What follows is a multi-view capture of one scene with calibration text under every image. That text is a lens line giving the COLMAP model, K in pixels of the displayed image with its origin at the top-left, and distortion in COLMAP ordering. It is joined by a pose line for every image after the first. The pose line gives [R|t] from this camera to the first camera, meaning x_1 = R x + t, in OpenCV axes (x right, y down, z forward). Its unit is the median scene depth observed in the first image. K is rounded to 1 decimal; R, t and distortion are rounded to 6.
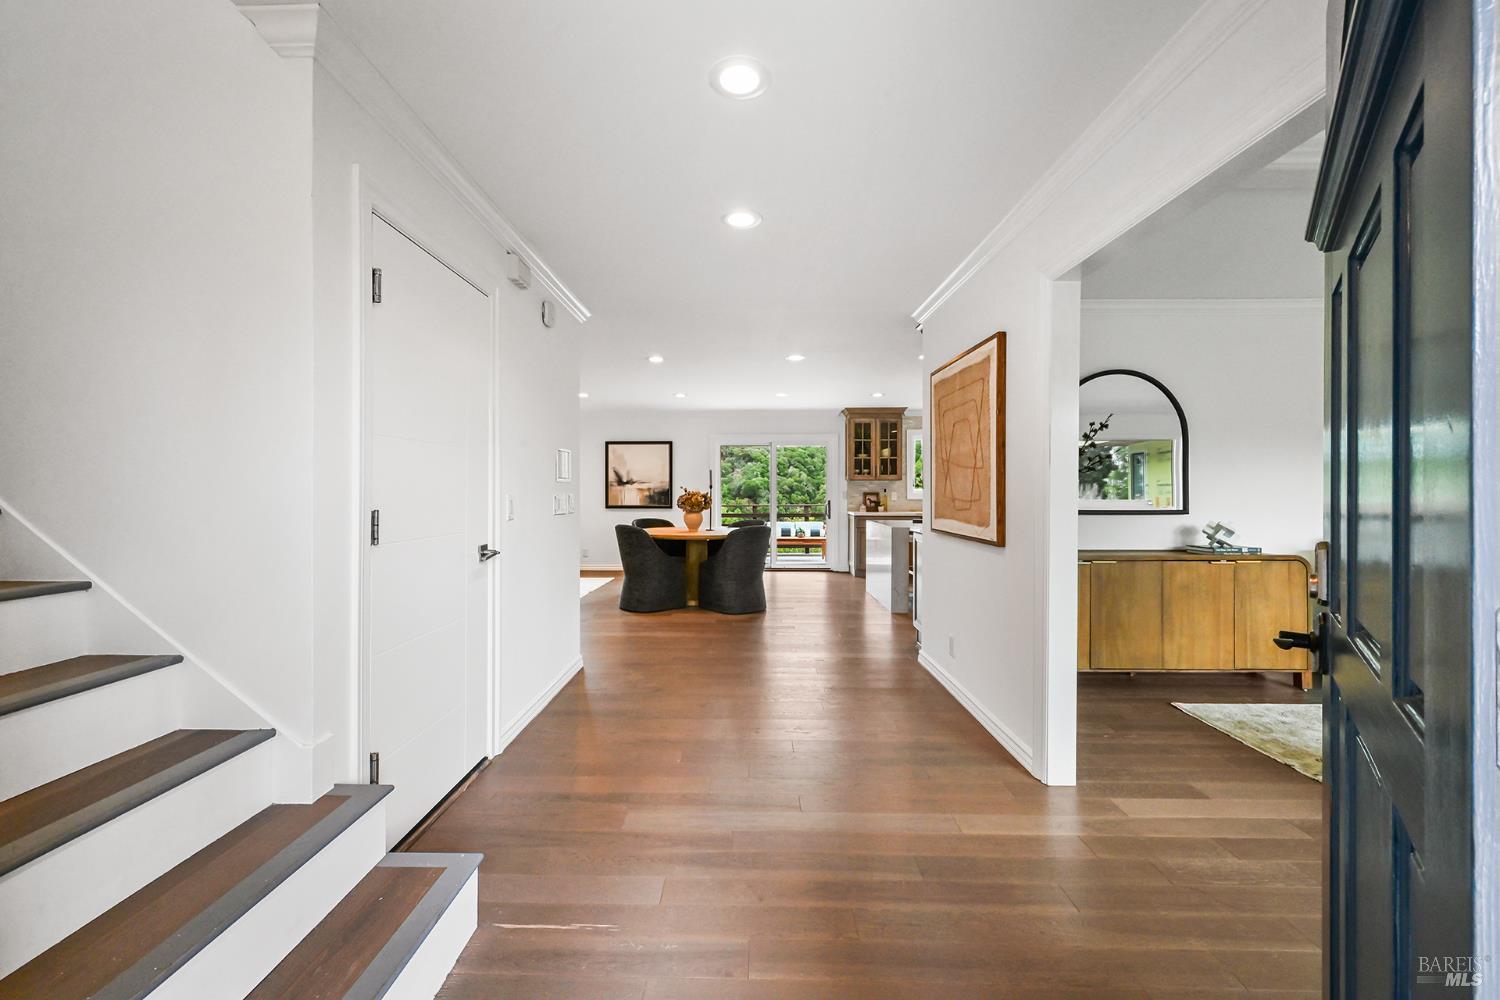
lens RADIAL K [[621.7, 0, 750.0], [0, 621.7, 500.0], [0, 0, 1]] dist [0.000188, -0.000023]
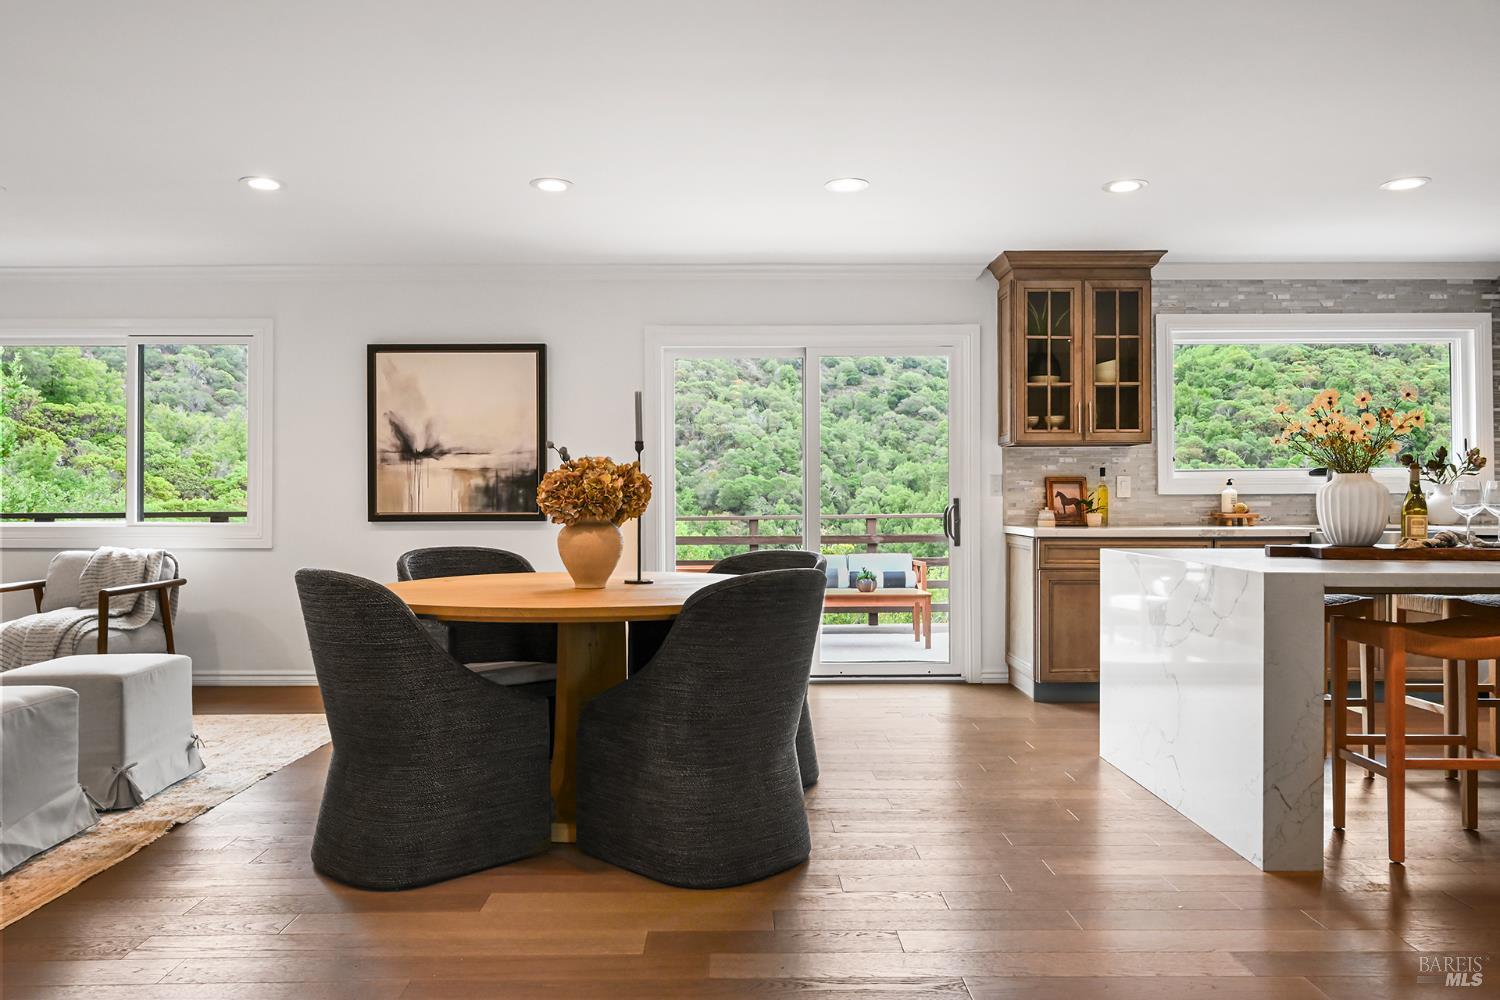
lens RADIAL K [[1075.7, 0, 750.0], [0, 1075.7, 500.0], [0, 0, 1]] dist [0.003128, 0.001301]
pose [[0.999847, -0.005218, 0.016671, -0.011909], [0.005467, 0.999873, -0.014956, 0.011258], [-0.016591, 0.015045, 0.999749, 0.343925]]
